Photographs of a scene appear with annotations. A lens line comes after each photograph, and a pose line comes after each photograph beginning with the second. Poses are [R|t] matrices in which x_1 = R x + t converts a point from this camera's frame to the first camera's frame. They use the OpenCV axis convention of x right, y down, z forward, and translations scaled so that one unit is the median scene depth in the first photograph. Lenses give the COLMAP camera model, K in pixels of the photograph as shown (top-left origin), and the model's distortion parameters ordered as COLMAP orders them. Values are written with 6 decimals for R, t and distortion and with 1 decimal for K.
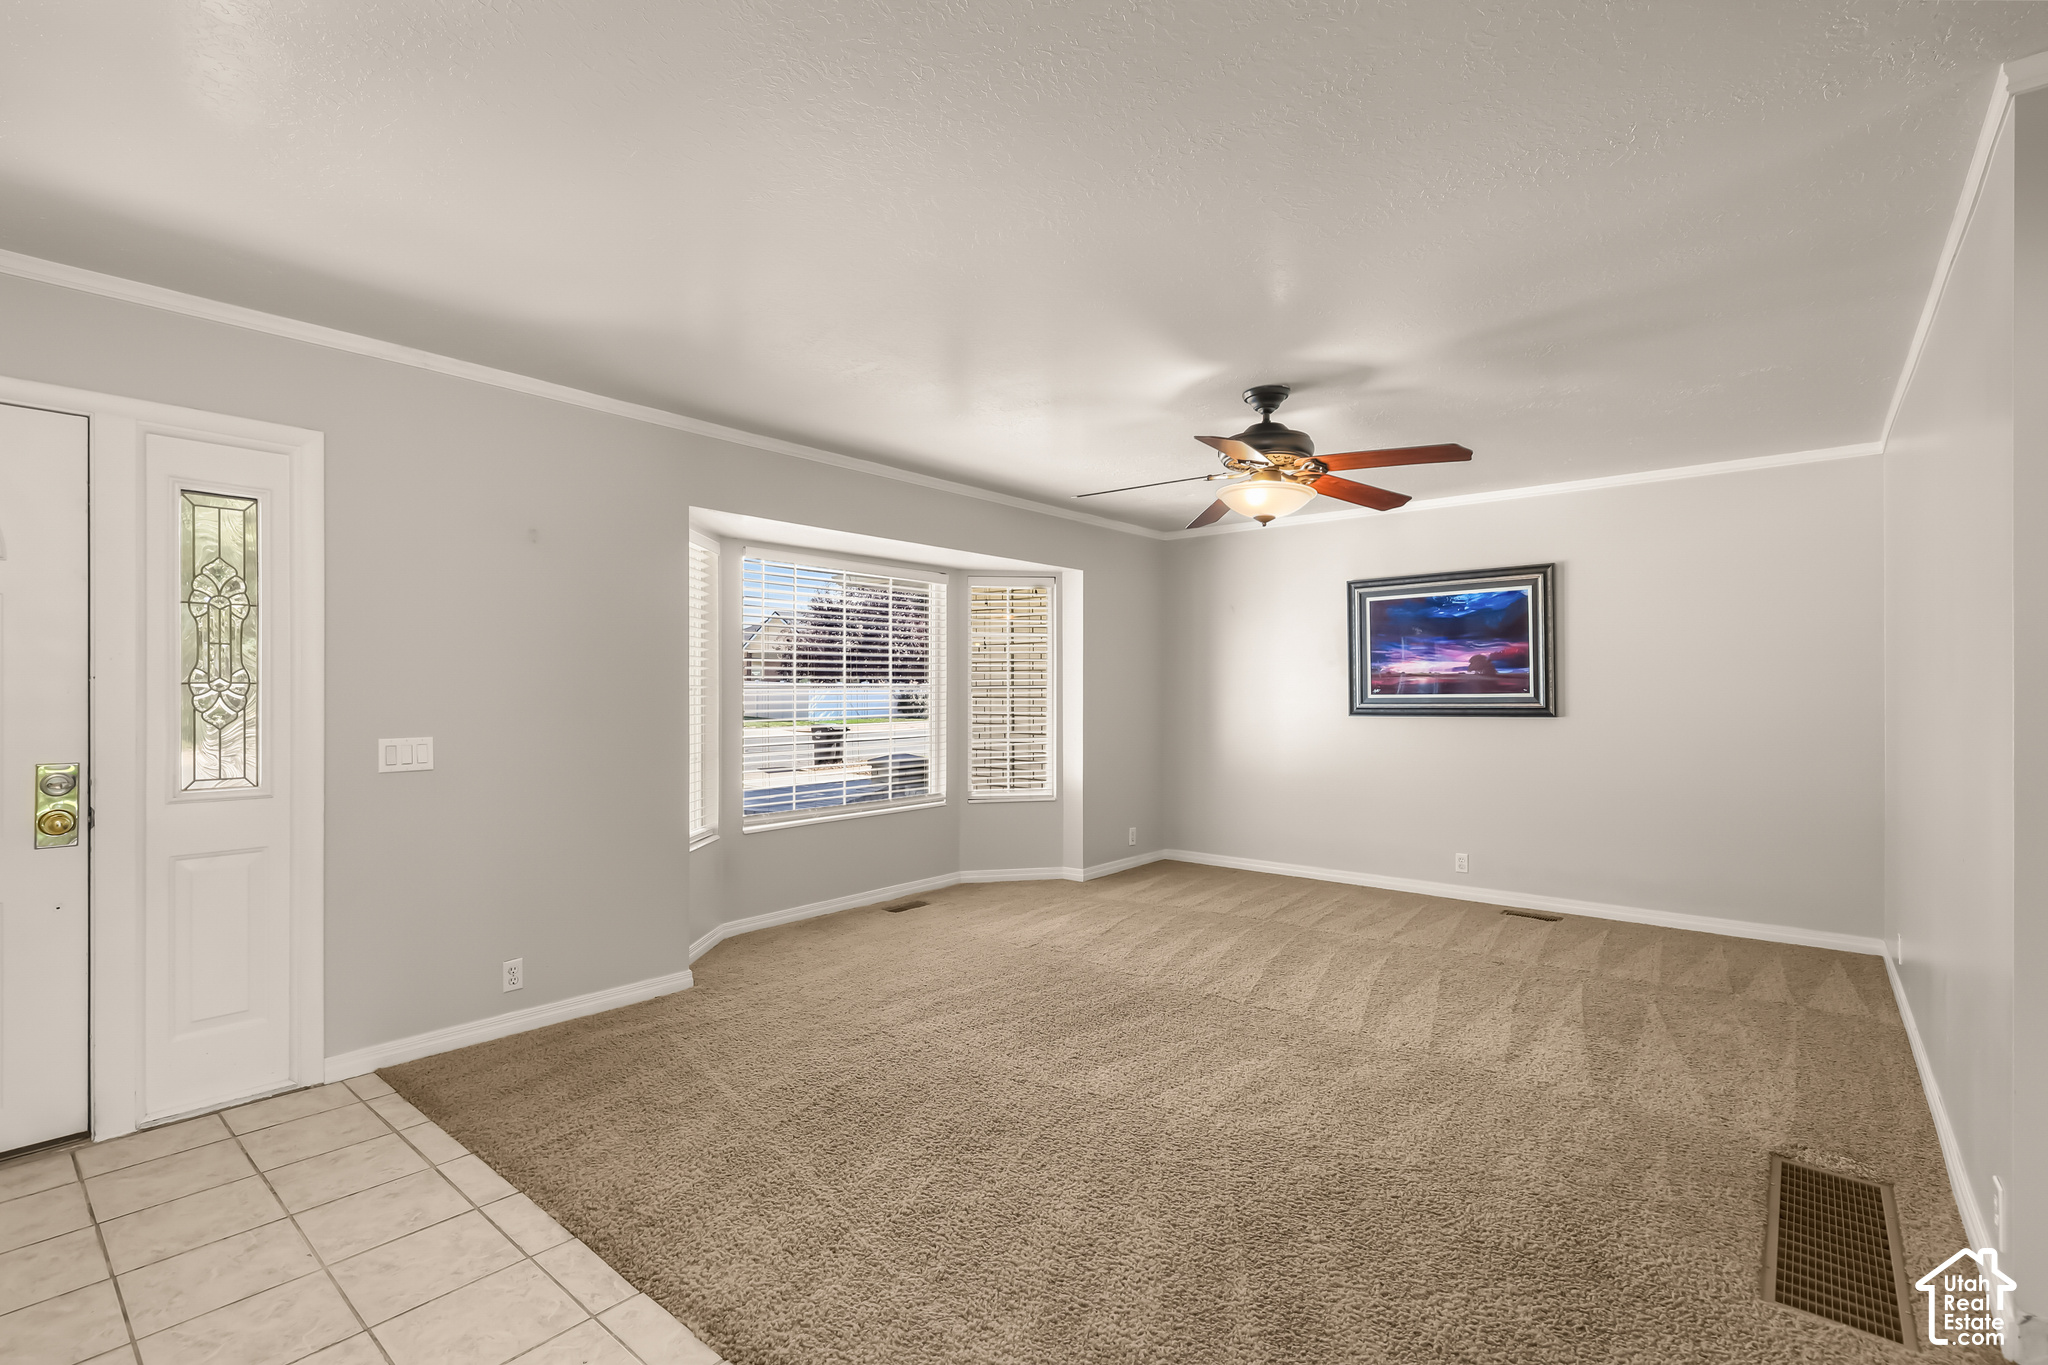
lens RADIAL K [[925.1, 0, 1011.5], [0, 925.1, 692.6], [0, 0, 1]] dist [0.001374, 0.001123]
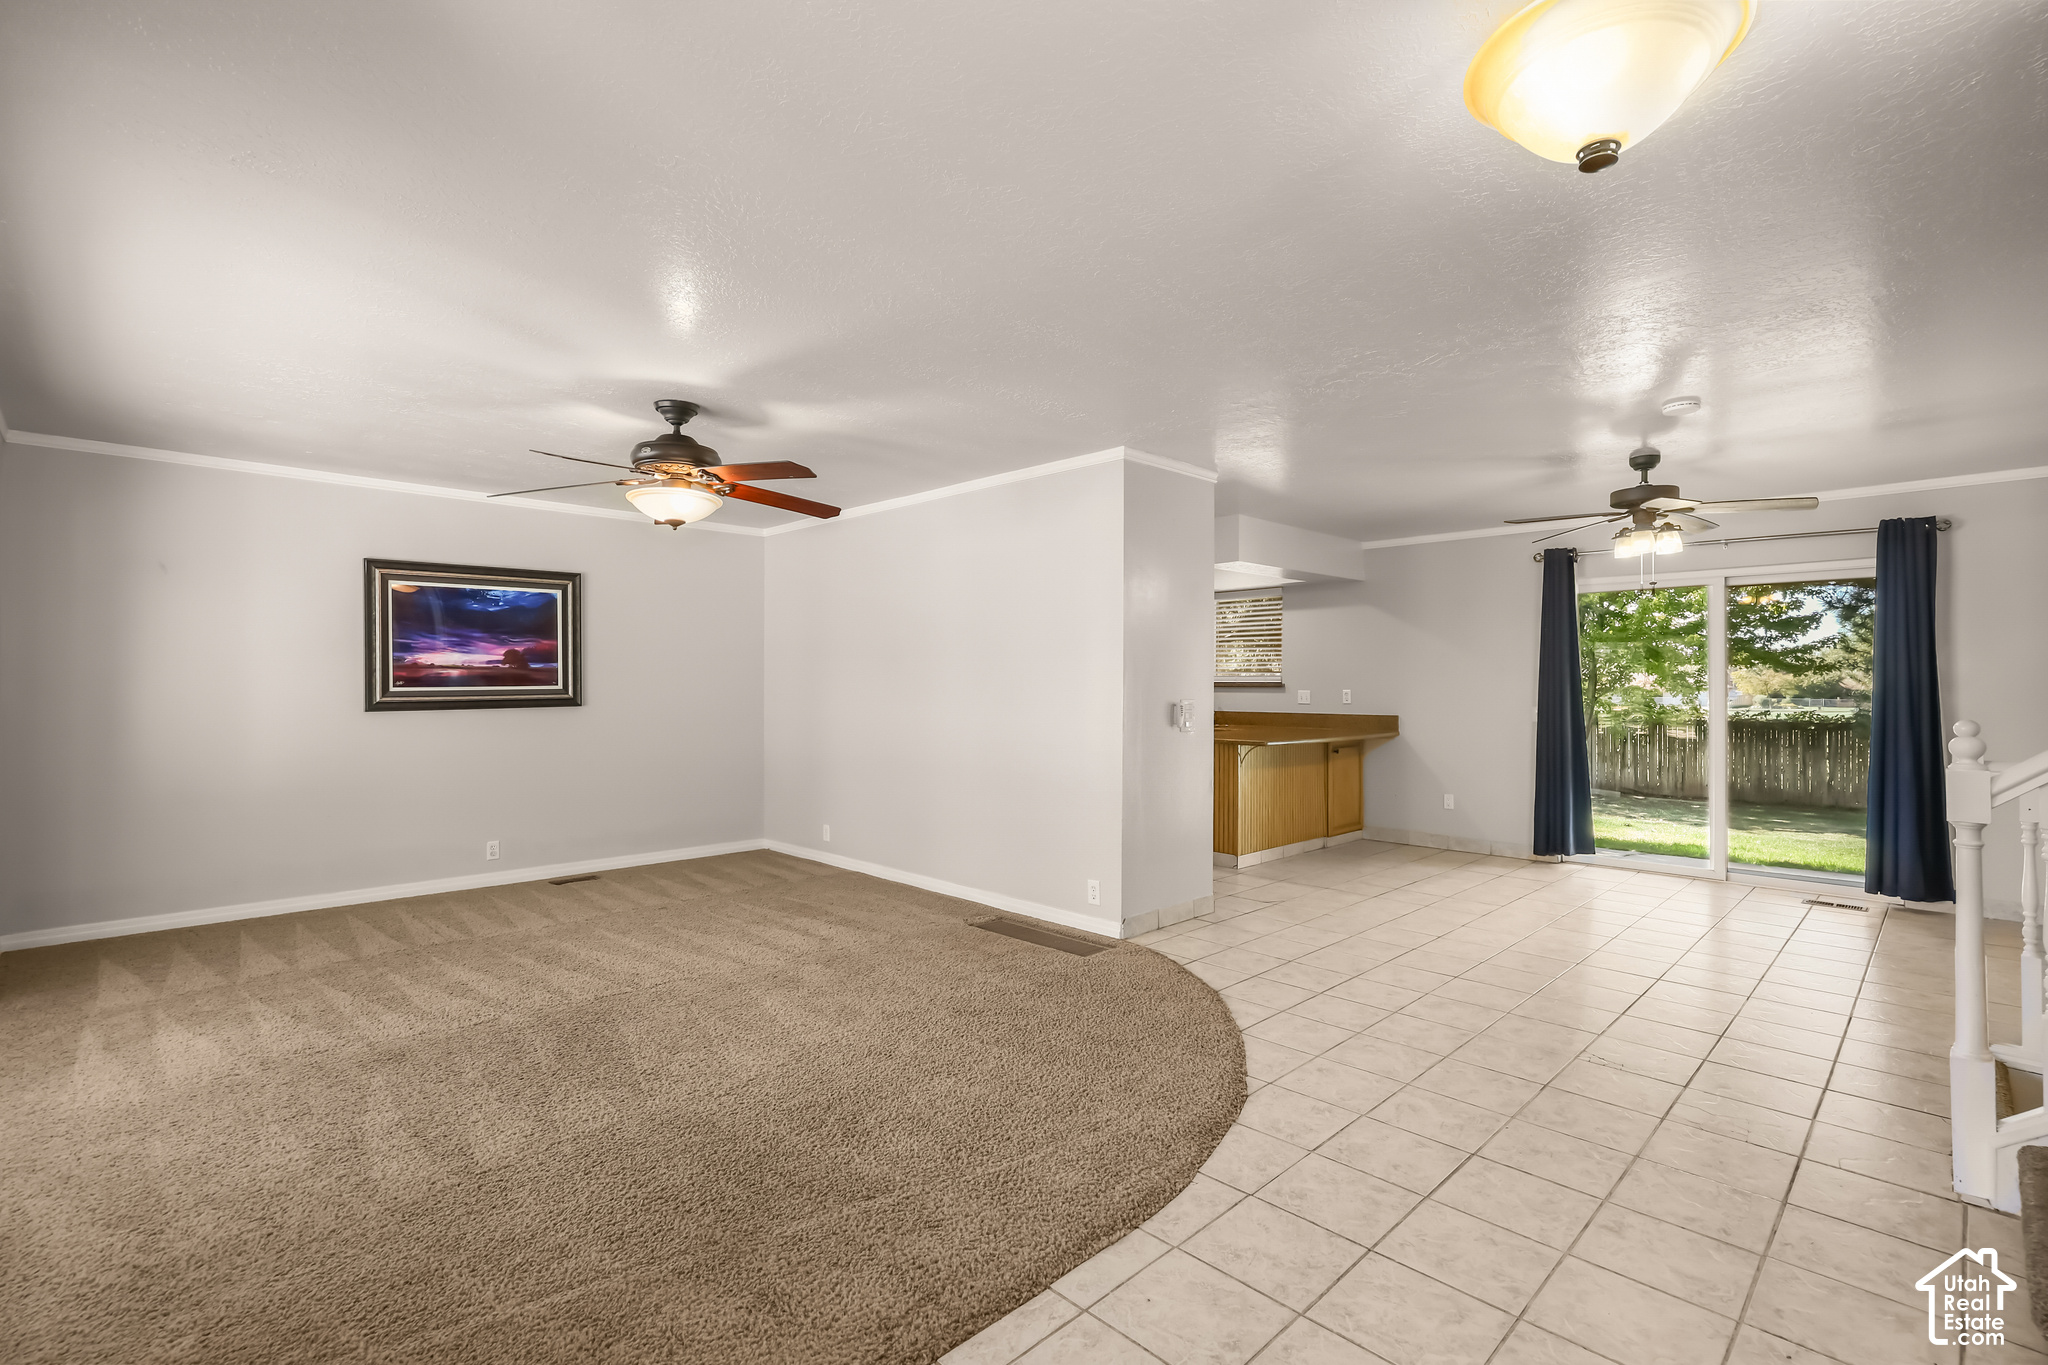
lens RADIAL K [[925.1, 0, 1013.9], [0, 925.1, 688.8], [0, 0, 1]] dist [0.001374, 0.001123]
pose [[0.092401, -0.004259, 0.995713, -0.509999], [-0.001070, 0.999990, 0.004377, -0.001009], [-0.995721, -0.001470, 0.092396, 0.344599]]
